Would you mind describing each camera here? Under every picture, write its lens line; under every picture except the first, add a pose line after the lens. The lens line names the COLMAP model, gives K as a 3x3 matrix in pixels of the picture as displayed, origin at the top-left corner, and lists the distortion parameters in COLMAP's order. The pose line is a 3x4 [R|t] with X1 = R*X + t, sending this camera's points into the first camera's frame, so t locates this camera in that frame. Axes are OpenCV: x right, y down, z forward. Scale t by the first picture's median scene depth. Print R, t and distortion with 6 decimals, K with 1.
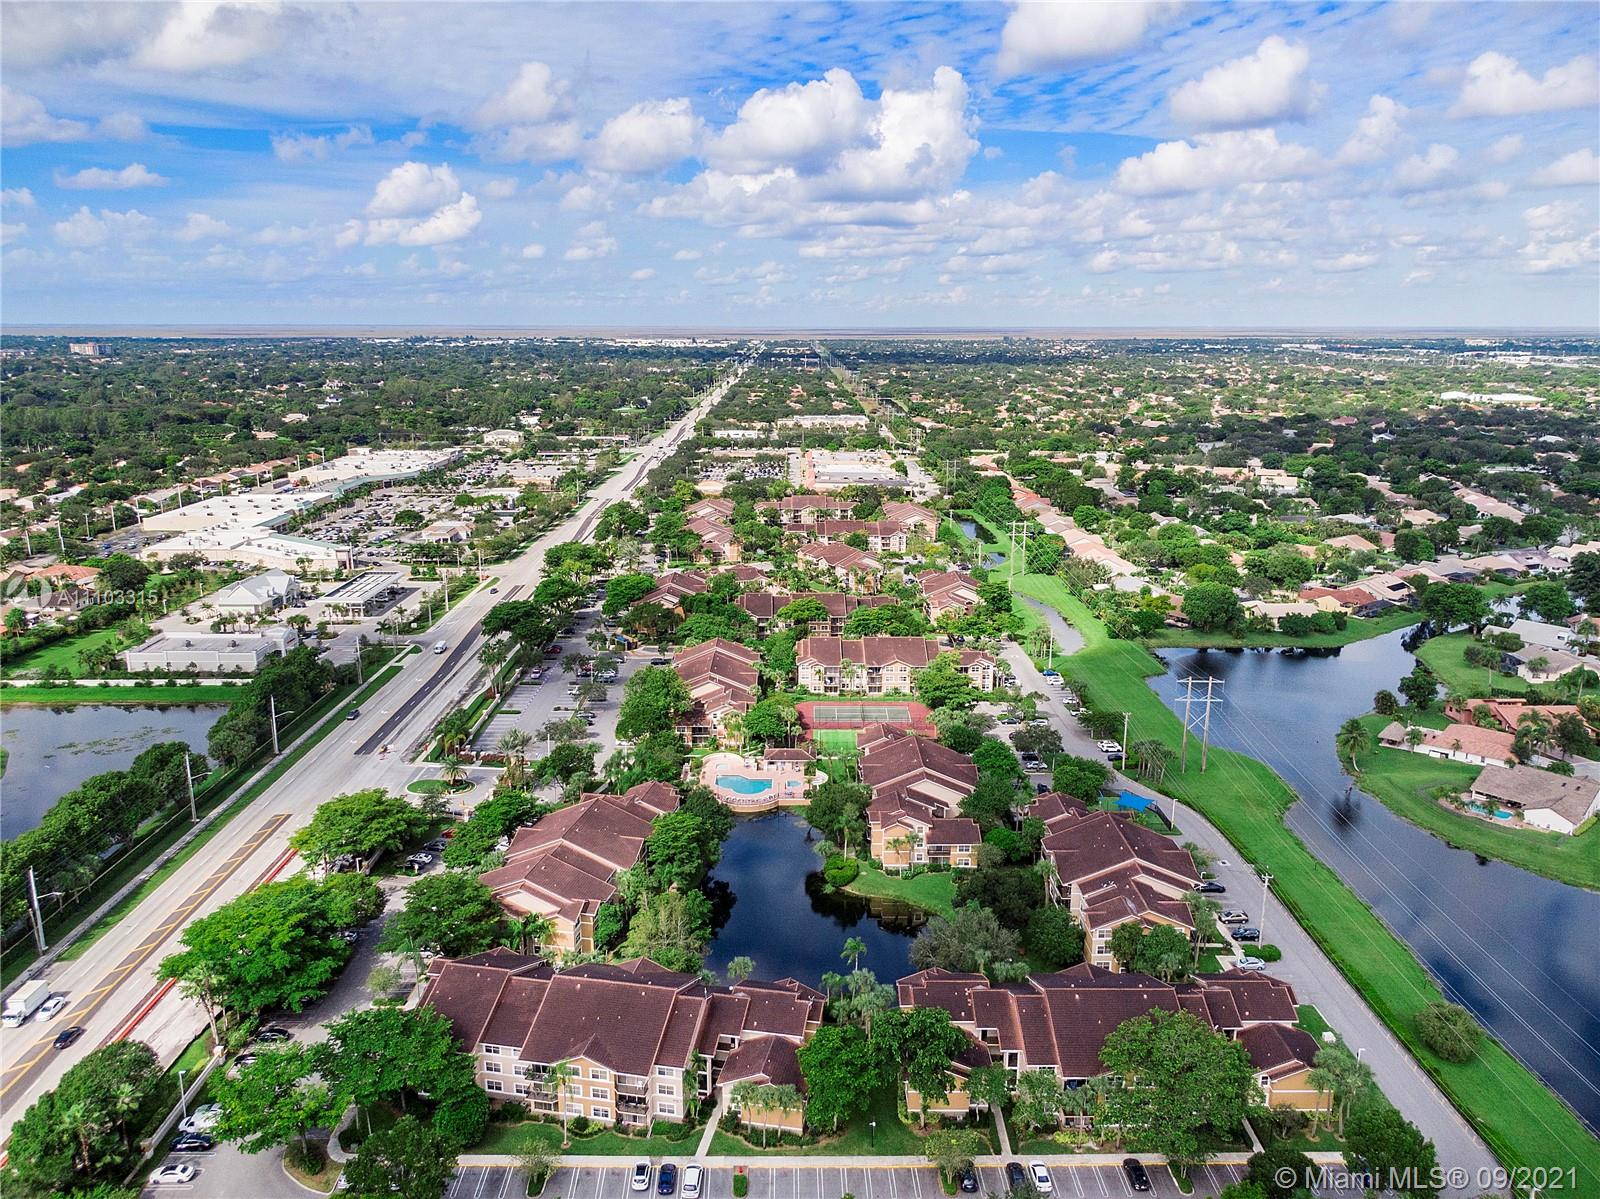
lens RADIAL K [[1190.7, 0, 802.6], [0, 1190.7, 600.8], [0, 0, 1]] dist [0.030477, -0.041219]
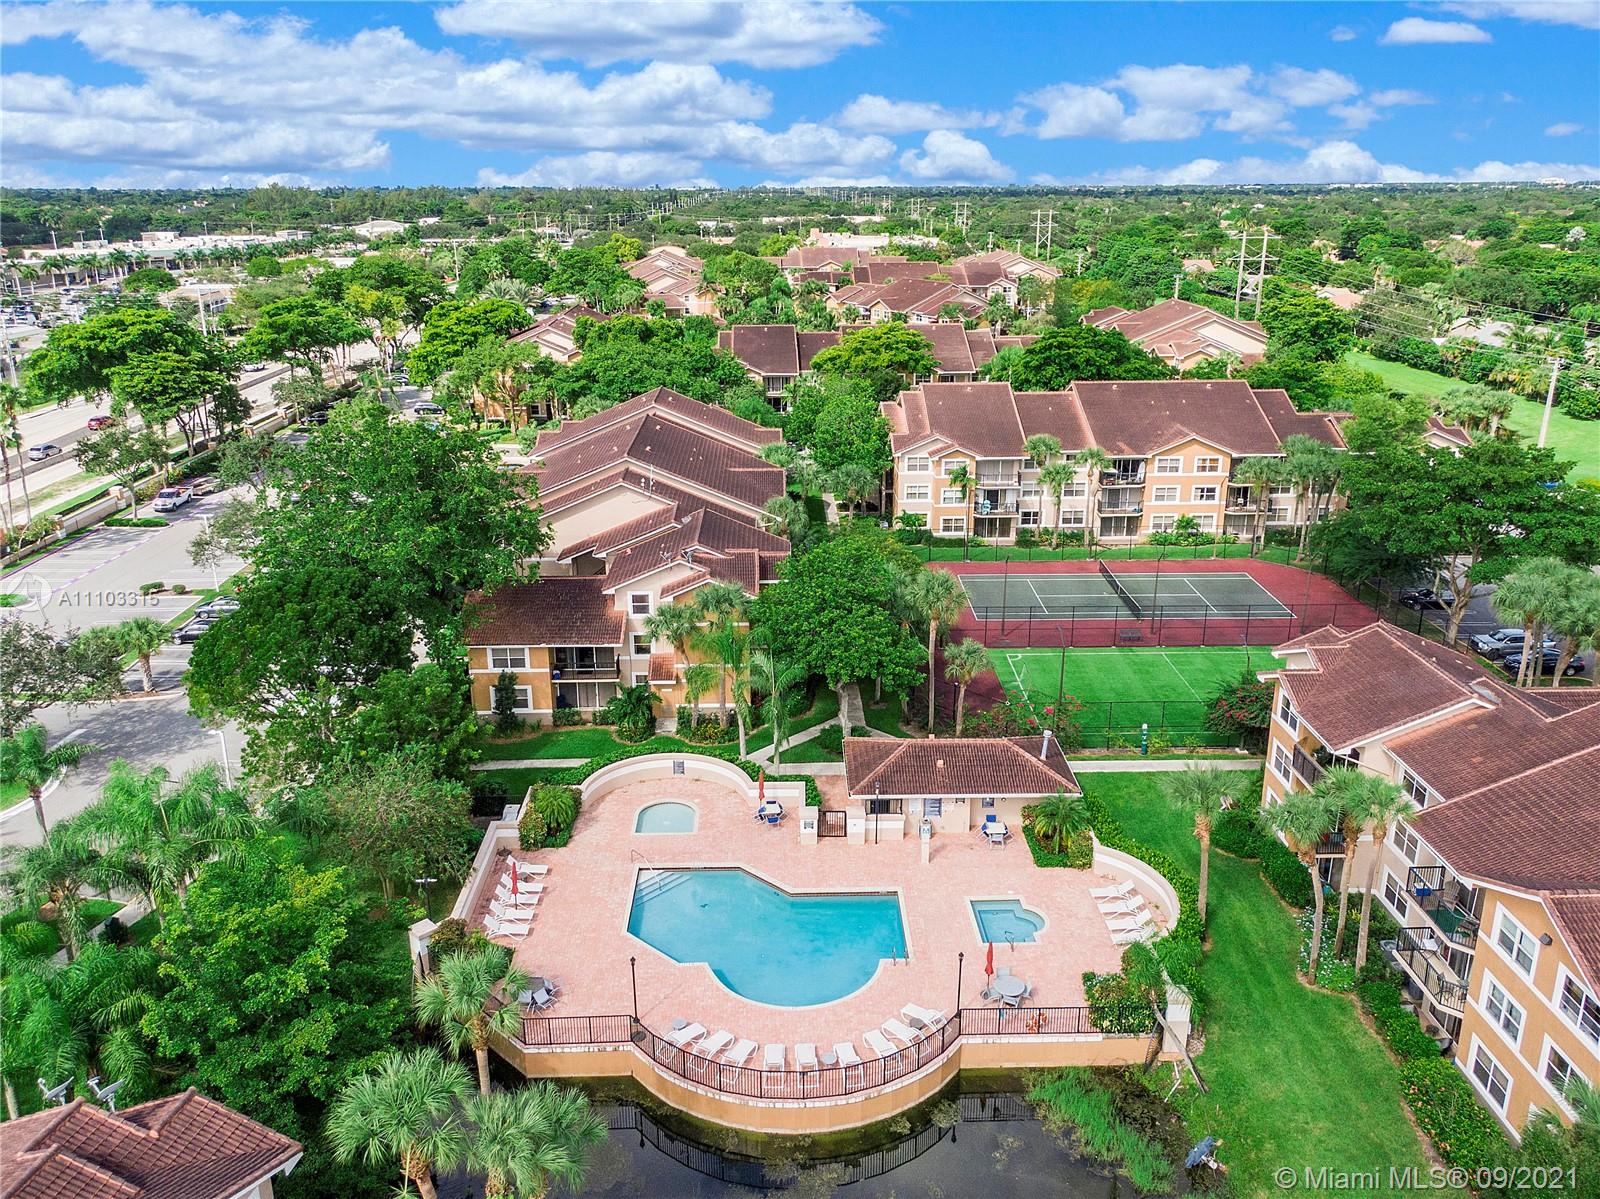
lens RADIAL K [[1274.4, 0, 798.7], [0, 1274.4, 599.8], [0, 0, 1]] dist [-0.006557, -0.000535]
pose [[0.999849, -0.013157, 0.011366, -0.040111], [0.012158, 0.996402, 0.083877, 0.069651], [-0.012429, -0.083726, 0.996411, 0.690835]]
